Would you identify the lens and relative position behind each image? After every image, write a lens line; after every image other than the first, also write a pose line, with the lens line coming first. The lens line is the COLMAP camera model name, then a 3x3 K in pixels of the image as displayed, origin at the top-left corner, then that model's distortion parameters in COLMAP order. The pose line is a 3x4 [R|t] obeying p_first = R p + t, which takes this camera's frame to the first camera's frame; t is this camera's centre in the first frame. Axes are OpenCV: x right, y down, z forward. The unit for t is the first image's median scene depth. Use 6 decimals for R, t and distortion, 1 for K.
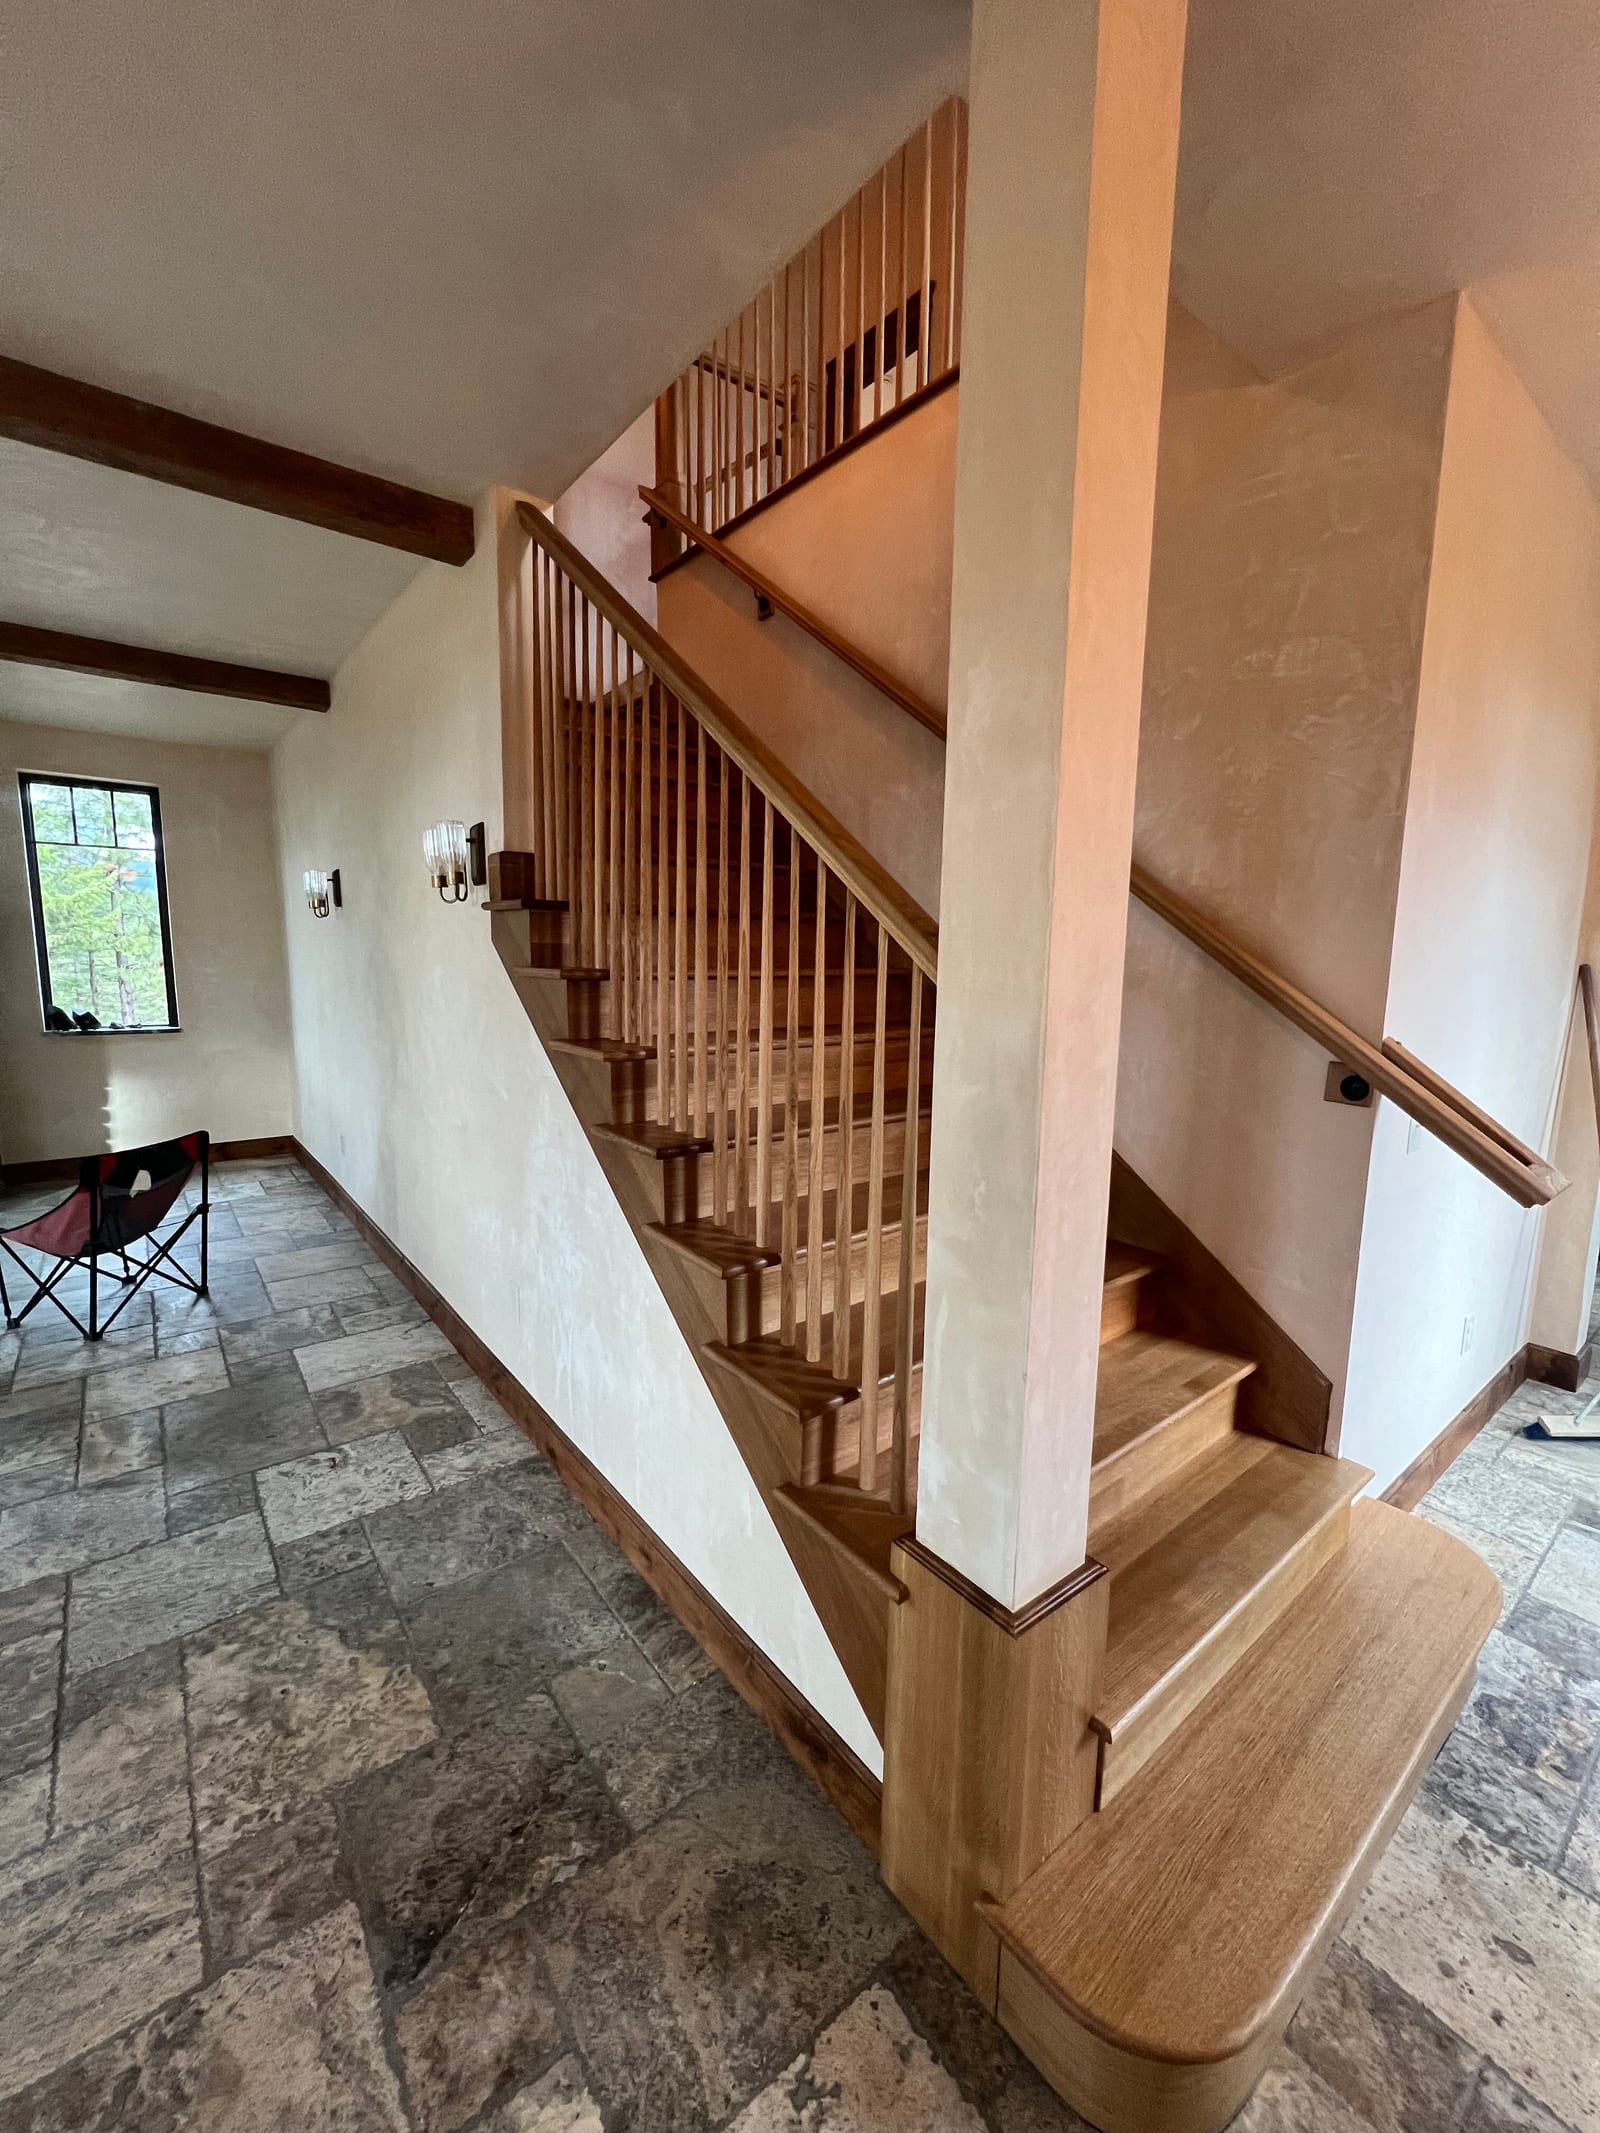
lens RADIAL K [[849.0, 0, 798.3], [0, 849.0, 1056.4], [0, 0, 1]] dist [0.000293, 0.000344]
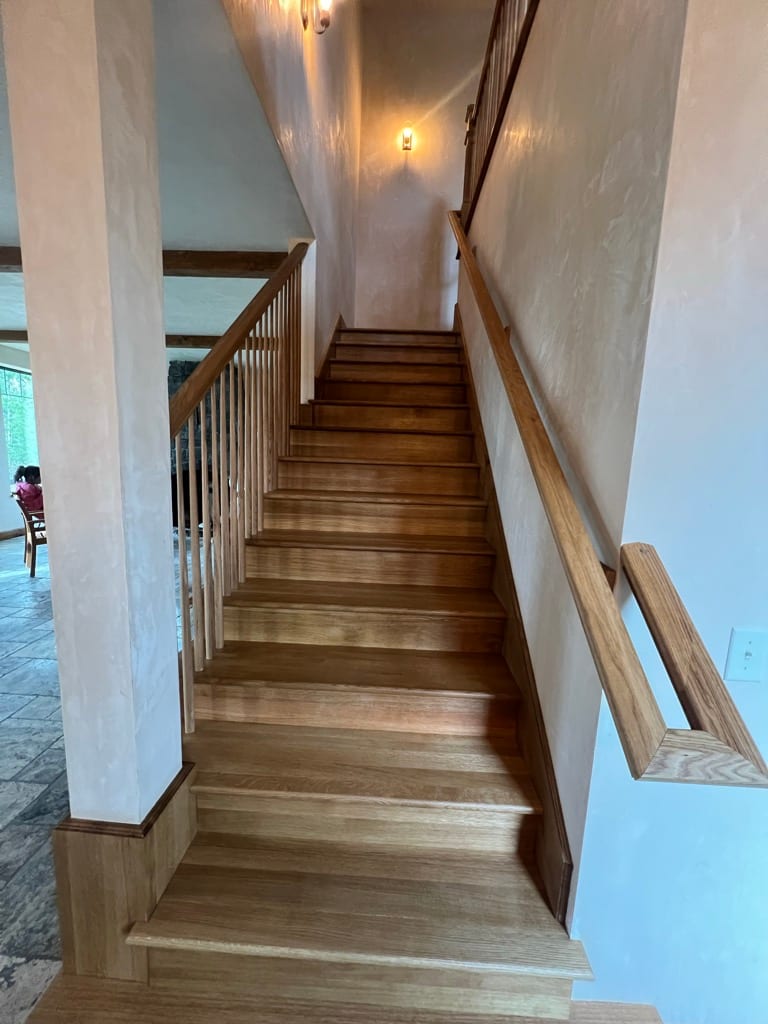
lens RADIAL K [[407.6, 0, 382.6], [0, 407.6, 510.1], [0, 0, 1]] dist [0.000293, 0.000344]
pose [[0.757804, 0.107623, -0.643545, 0.706745], [-0.106578, 0.993473, 0.040642, -0.043647], [0.643719, 0.037789, 0.764329, 0.437295]]
